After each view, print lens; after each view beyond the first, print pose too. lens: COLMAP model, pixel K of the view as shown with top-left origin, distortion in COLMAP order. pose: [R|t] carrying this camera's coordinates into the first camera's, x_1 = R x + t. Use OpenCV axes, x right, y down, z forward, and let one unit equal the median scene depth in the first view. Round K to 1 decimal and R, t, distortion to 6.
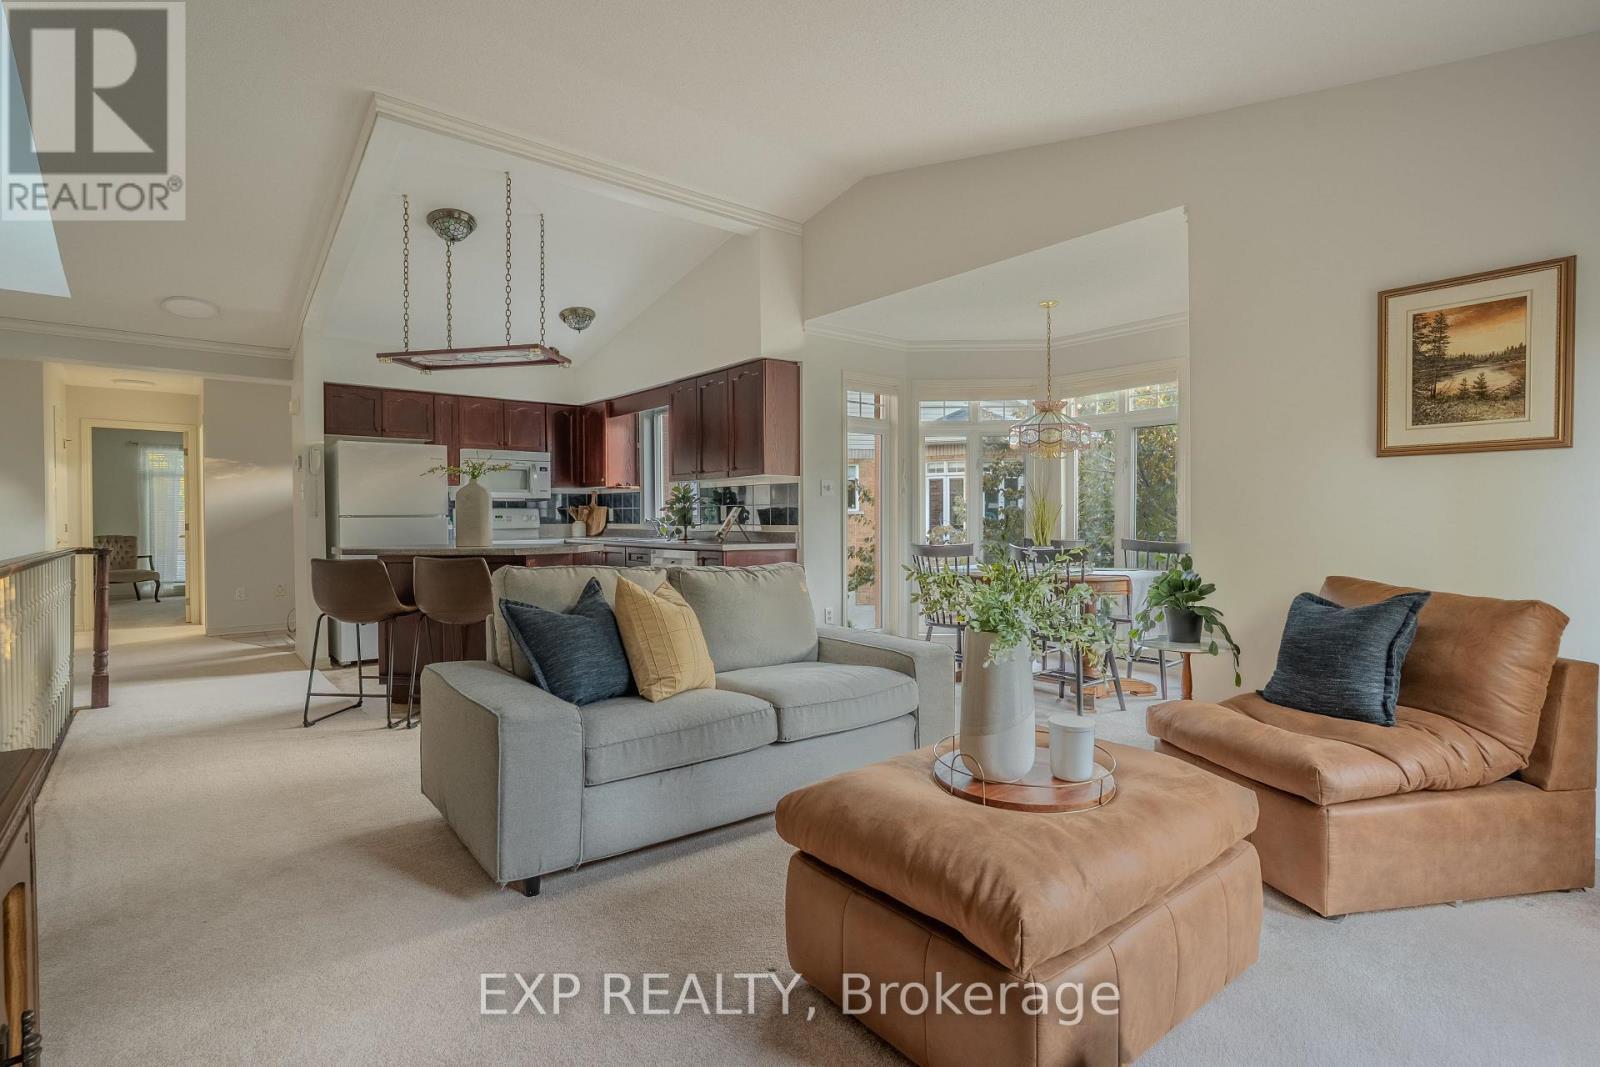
lens RADIAL K [[754.1, 0, 799.6], [0, 754.1, 524.6], [0, 0, 1]] dist [0.001420, 0.000092]
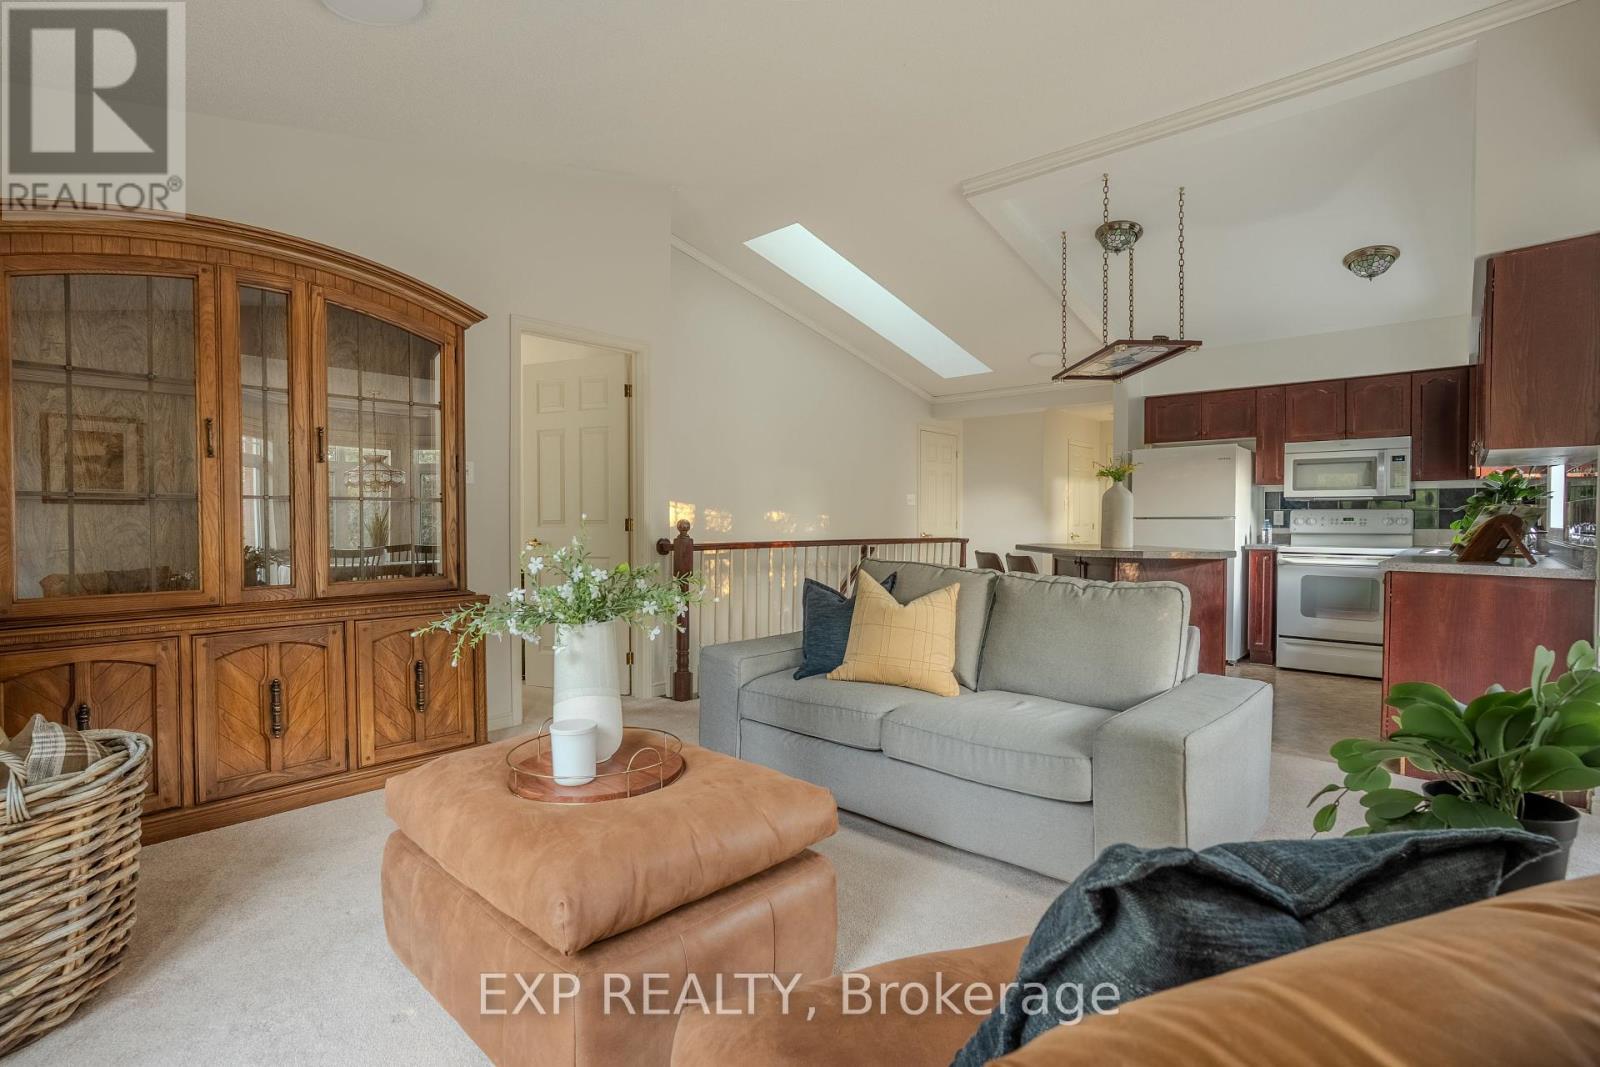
lens RADIAL K [[754.1, 0, 795.5], [0, 754.1, 531.1], [0, 0, 1]] dist [0.001420, 0.000092]
pose [[0.147446, 0.020887, -0.988849, 0.344117], [-0.012990, 0.999732, 0.019180, -0.005520], [0.988985, 0.010017, 0.147678, 0.278467]]
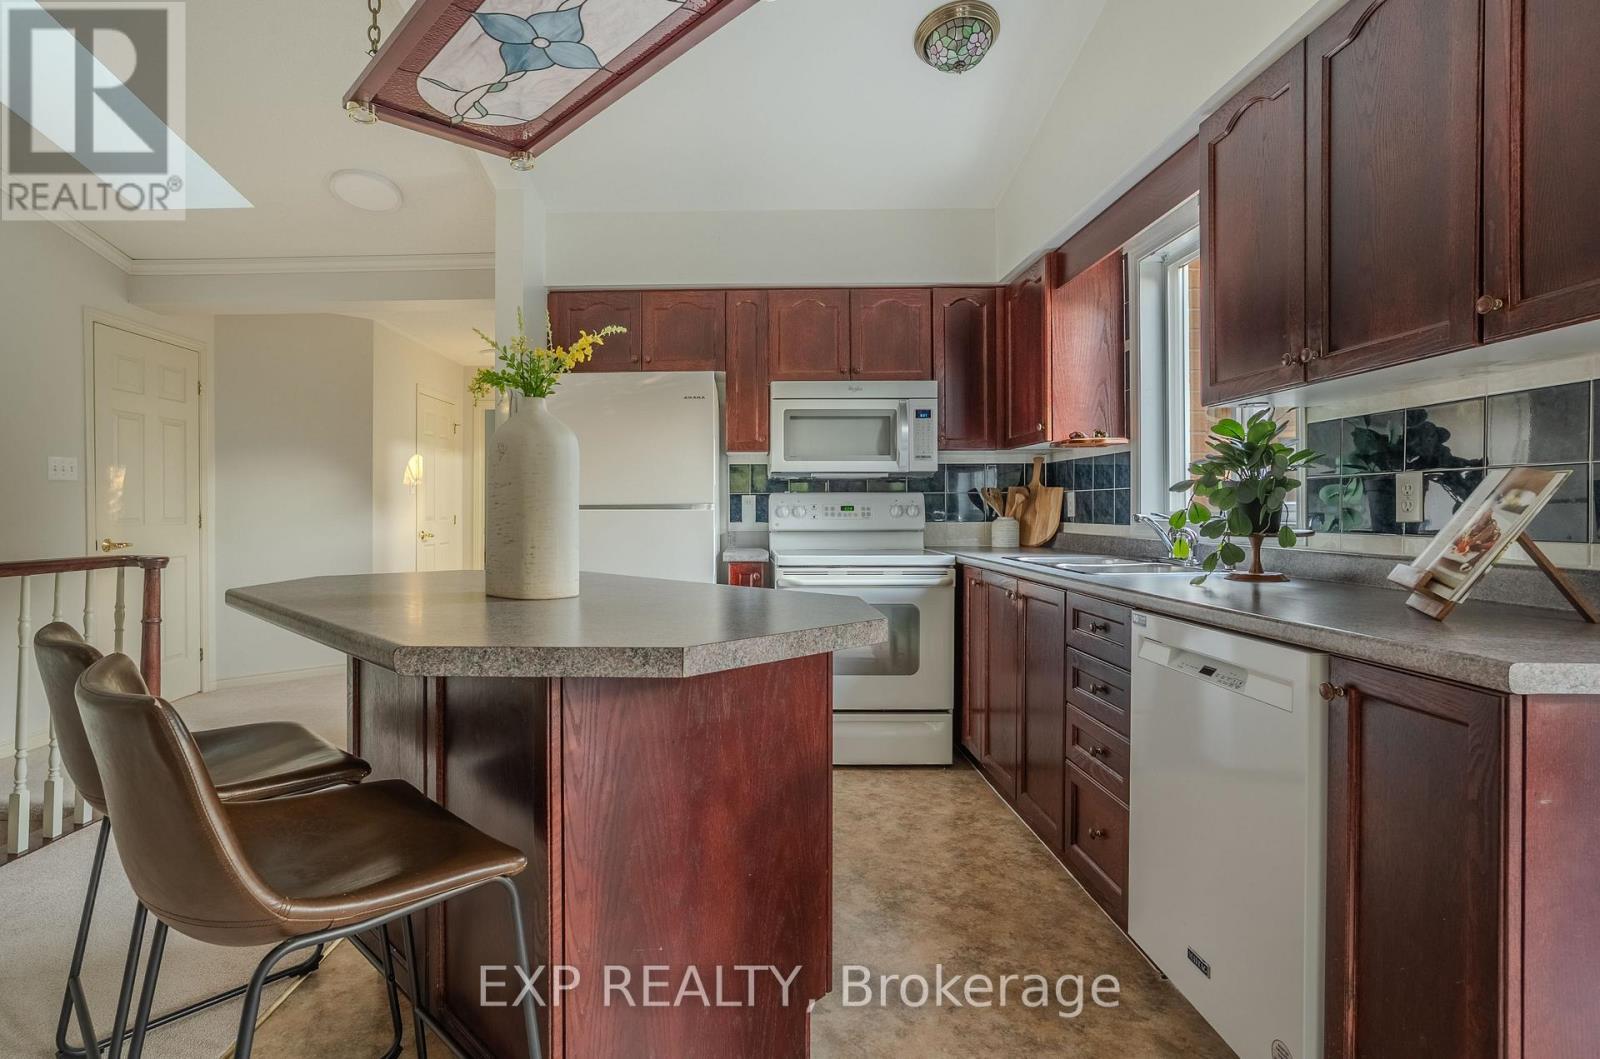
lens RADIAL K [[810.1, 0, 743.4], [0, 810.1, 511.2], [0, 0, 1]] dist [-0.000669, 0.000016]
pose [[0.764337, 0.003709, -0.644806, -0.084102], [-0.008125, 0.999959, -0.003879, -0.005650], [0.644765, 0.008204, 0.764336, 0.519901]]
